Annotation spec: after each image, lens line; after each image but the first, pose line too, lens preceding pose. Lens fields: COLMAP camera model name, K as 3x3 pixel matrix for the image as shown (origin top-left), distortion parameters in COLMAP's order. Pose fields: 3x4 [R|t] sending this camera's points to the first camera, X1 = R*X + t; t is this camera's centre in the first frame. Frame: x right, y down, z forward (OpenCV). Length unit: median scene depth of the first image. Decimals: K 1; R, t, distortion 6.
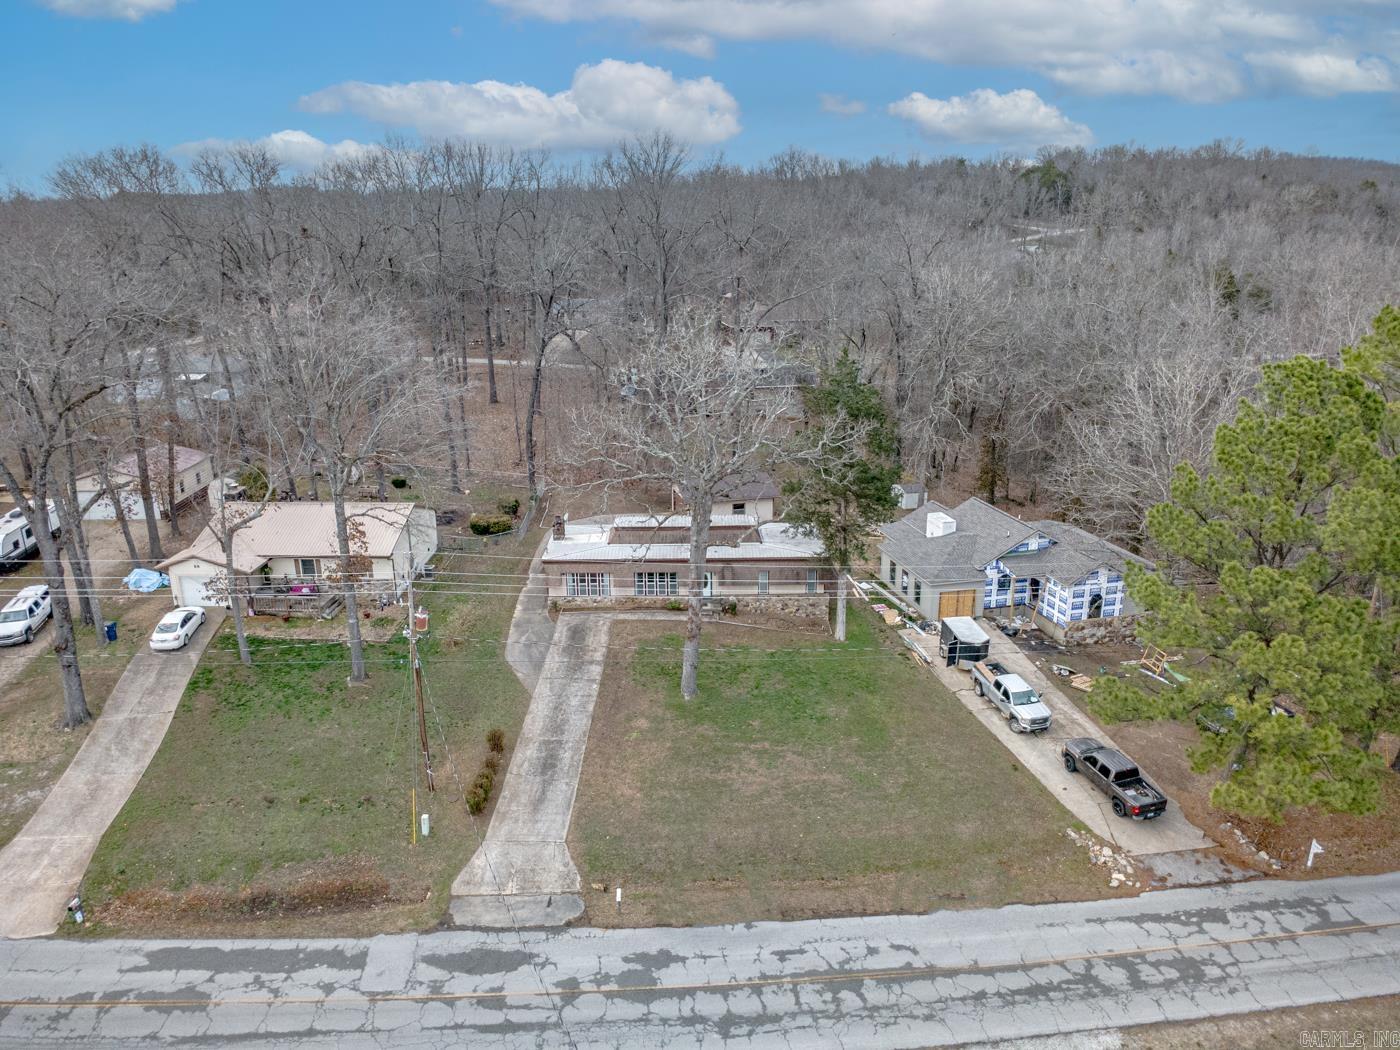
lens RADIAL K [[968.7, 0, 691.5], [0, 968.7, 523.9], [0, 0, 1]] dist [0.003072, 0.000022]
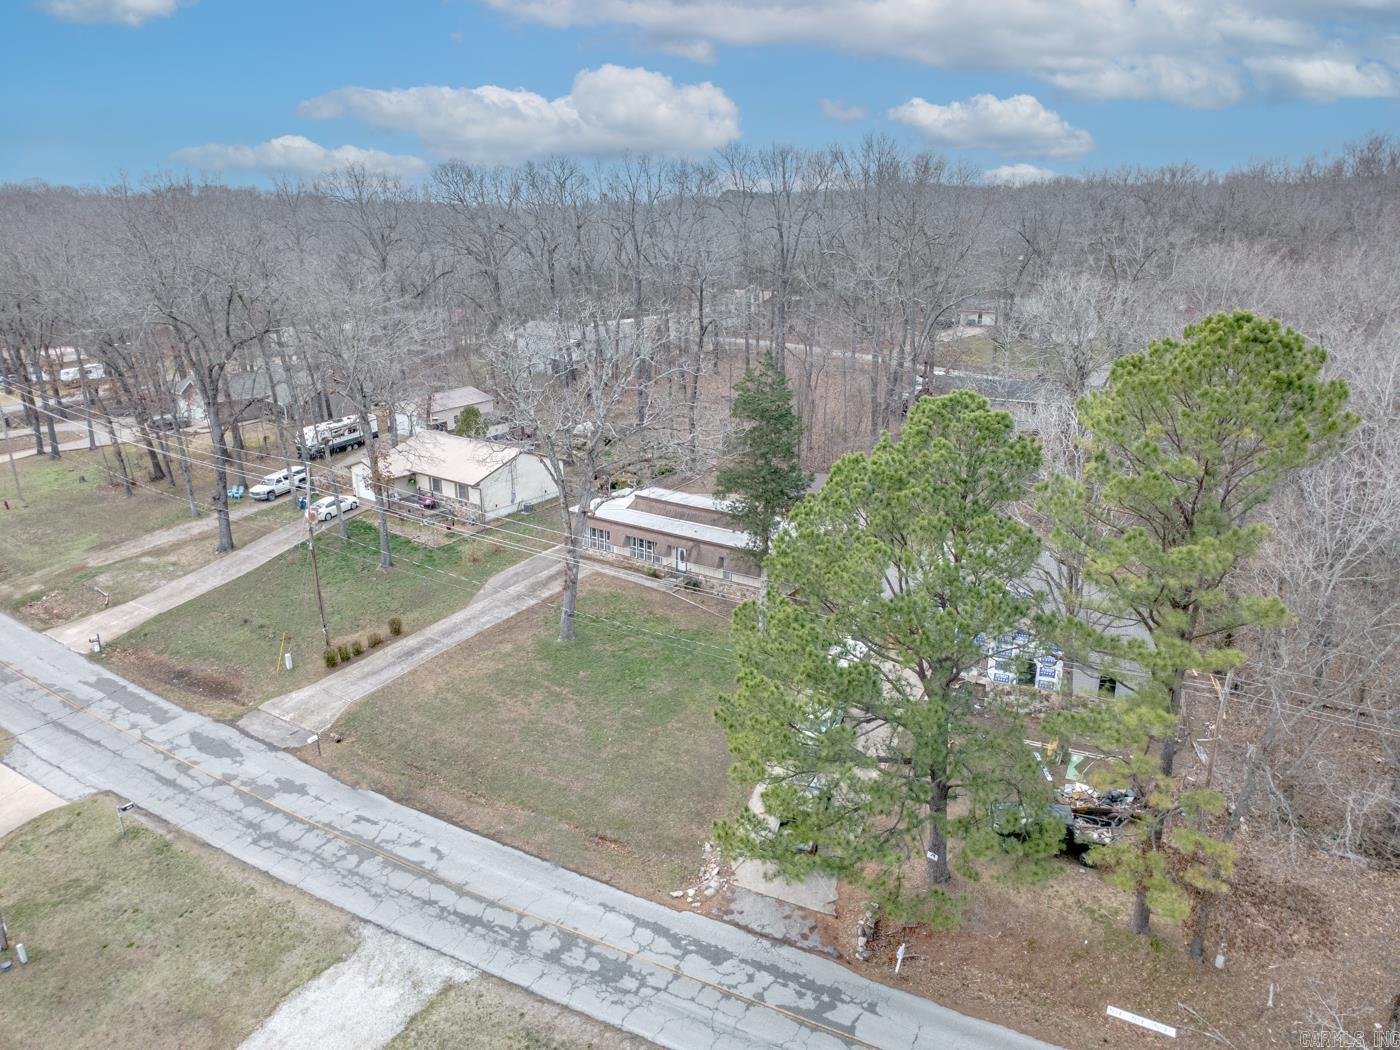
lens RADIAL K [[968.7, 0, 685.0], [0, 968.7, 526.0], [0, 0, 1]] dist [0.003072, 0.000022]
pose [[0.822263, 0.183117, -0.538843, 0.992761], [-0.182946, 0.981616, 0.054416, -0.055317], [0.538902, 0.053835, 0.840647, 0.173995]]
